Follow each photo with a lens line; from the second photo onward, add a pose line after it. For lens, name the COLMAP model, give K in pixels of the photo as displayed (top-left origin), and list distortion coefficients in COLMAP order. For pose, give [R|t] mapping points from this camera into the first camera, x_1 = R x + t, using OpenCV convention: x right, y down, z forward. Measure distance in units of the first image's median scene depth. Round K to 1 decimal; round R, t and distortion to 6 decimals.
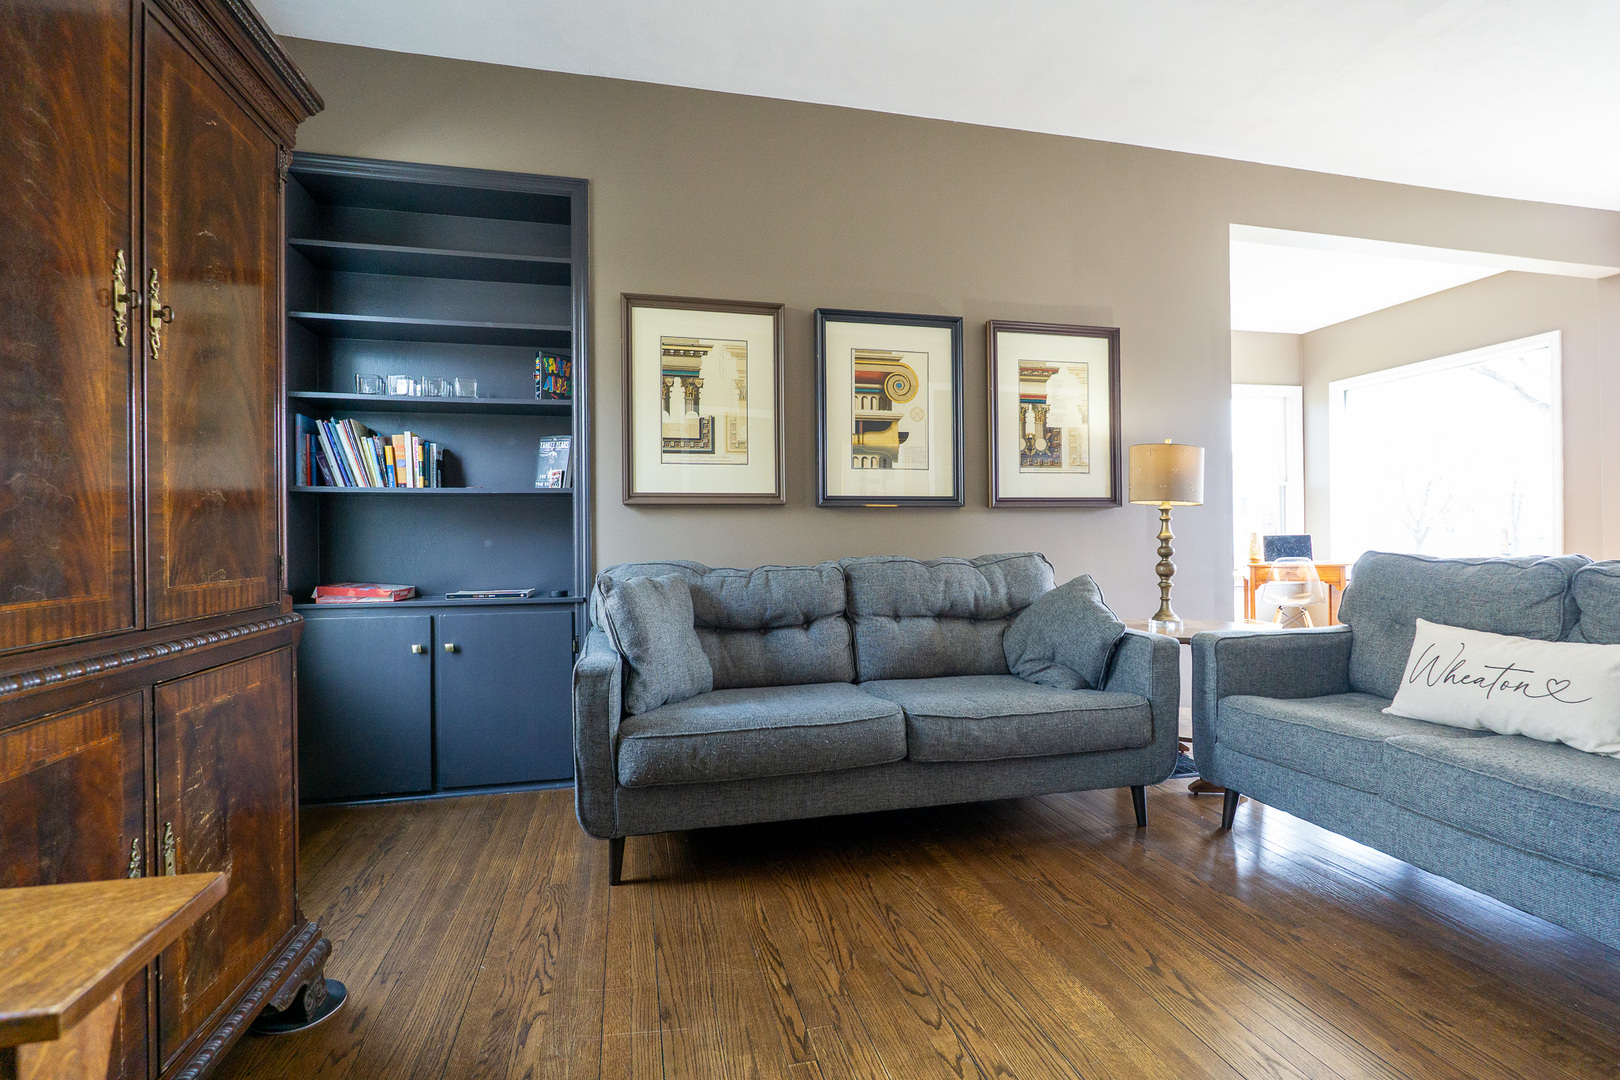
lens RADIAL K [[731.7, 0, 802.0], [0, 731.7, 540.3], [0, 0, 1]] dist [-0.015019, 0.002193]
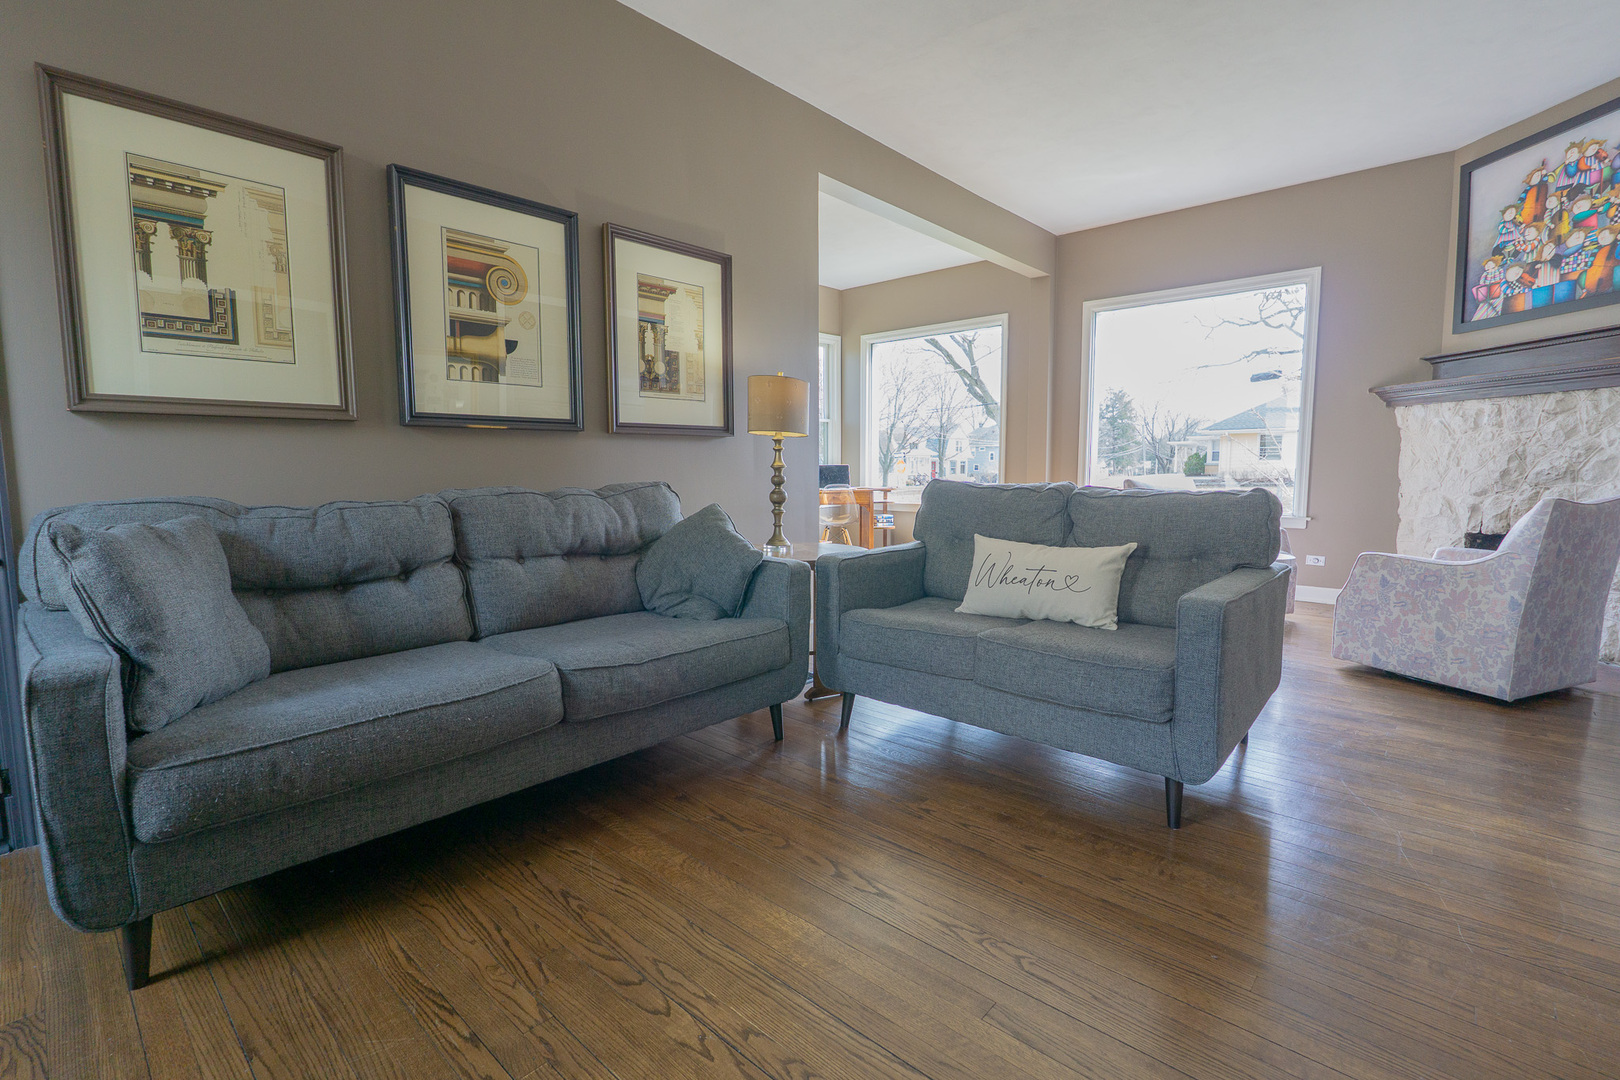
lens RADIAL K [[731.7, 0, 804.2], [0, 731.7, 540.3], [0, 0, 1]] dist [-0.015019, 0.002193]
pose [[0.825490, -0.050727, 0.562133, -0.093833], [-0.004547, 0.995323, 0.096495, -0.000437], [-0.564399, -0.082211, 0.821398, 0.133511]]
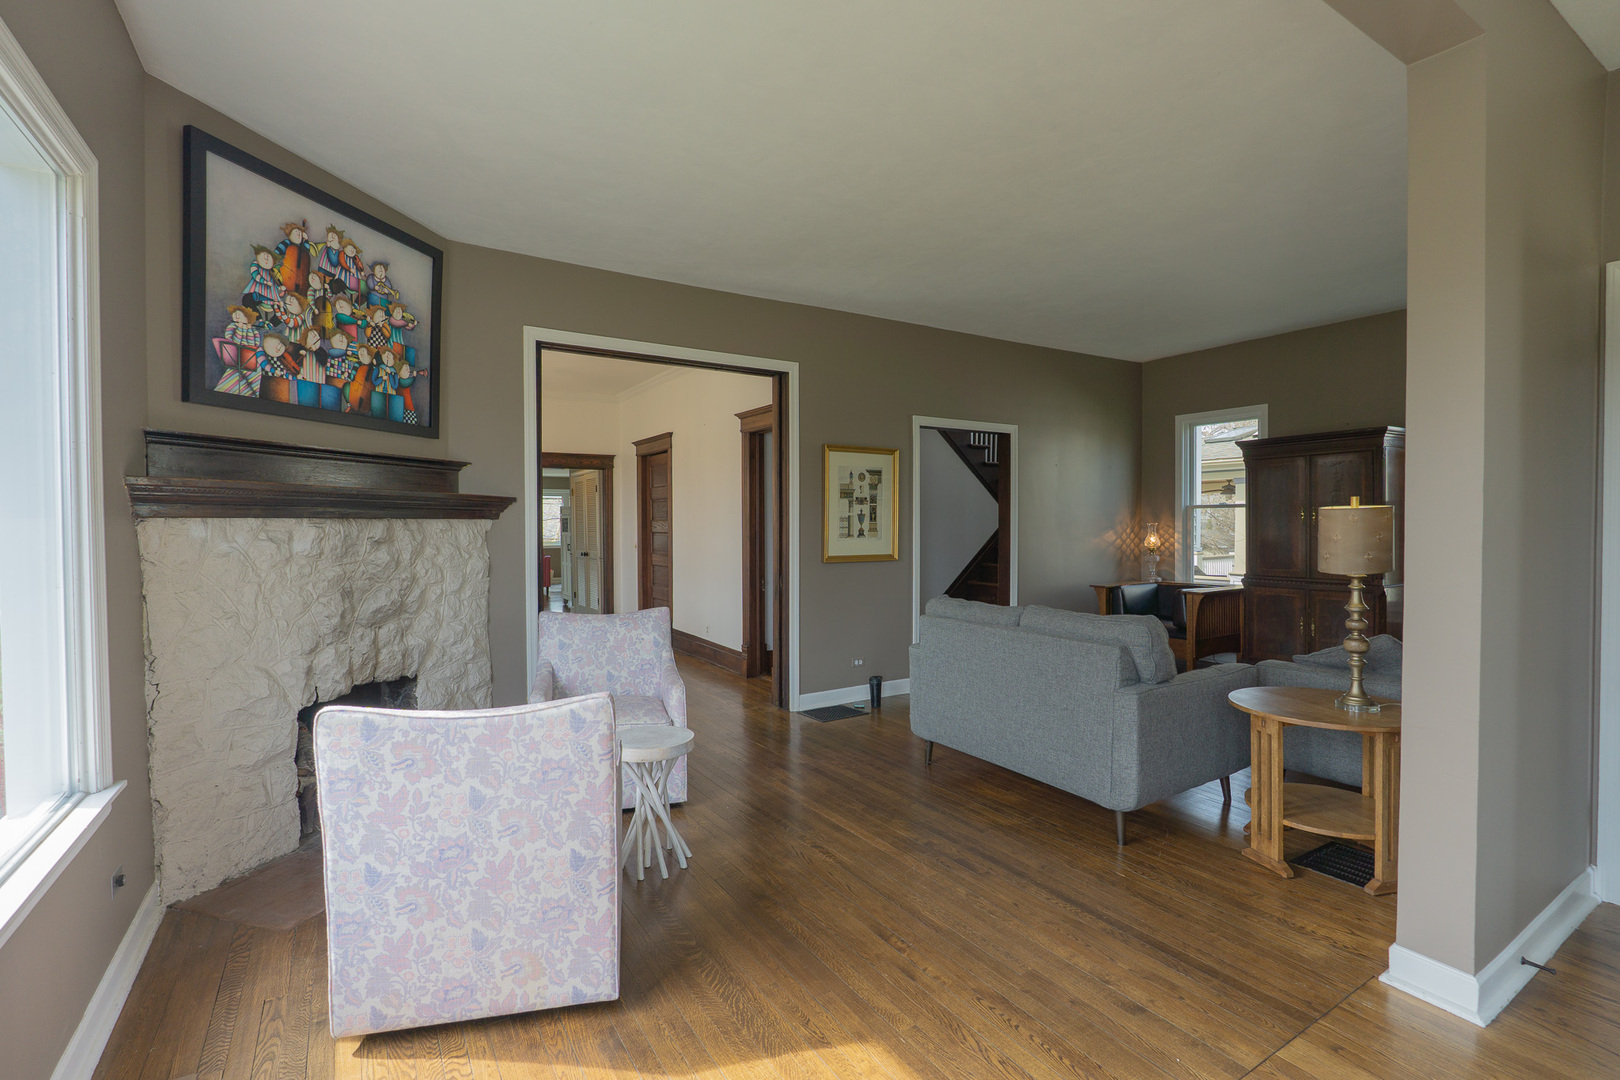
lens RADIAL K [[731.7, 0, 801.2], [0, 731.7, 540.1], [0, 0, 1]] dist [-0.015019, 0.002193]
pose [[-0.948283, 0.025628, -0.316391, 1.867891], [0.017254, 0.999423, 0.029240, -0.165671], [0.316958, 0.022269, -0.948178, 2.144696]]
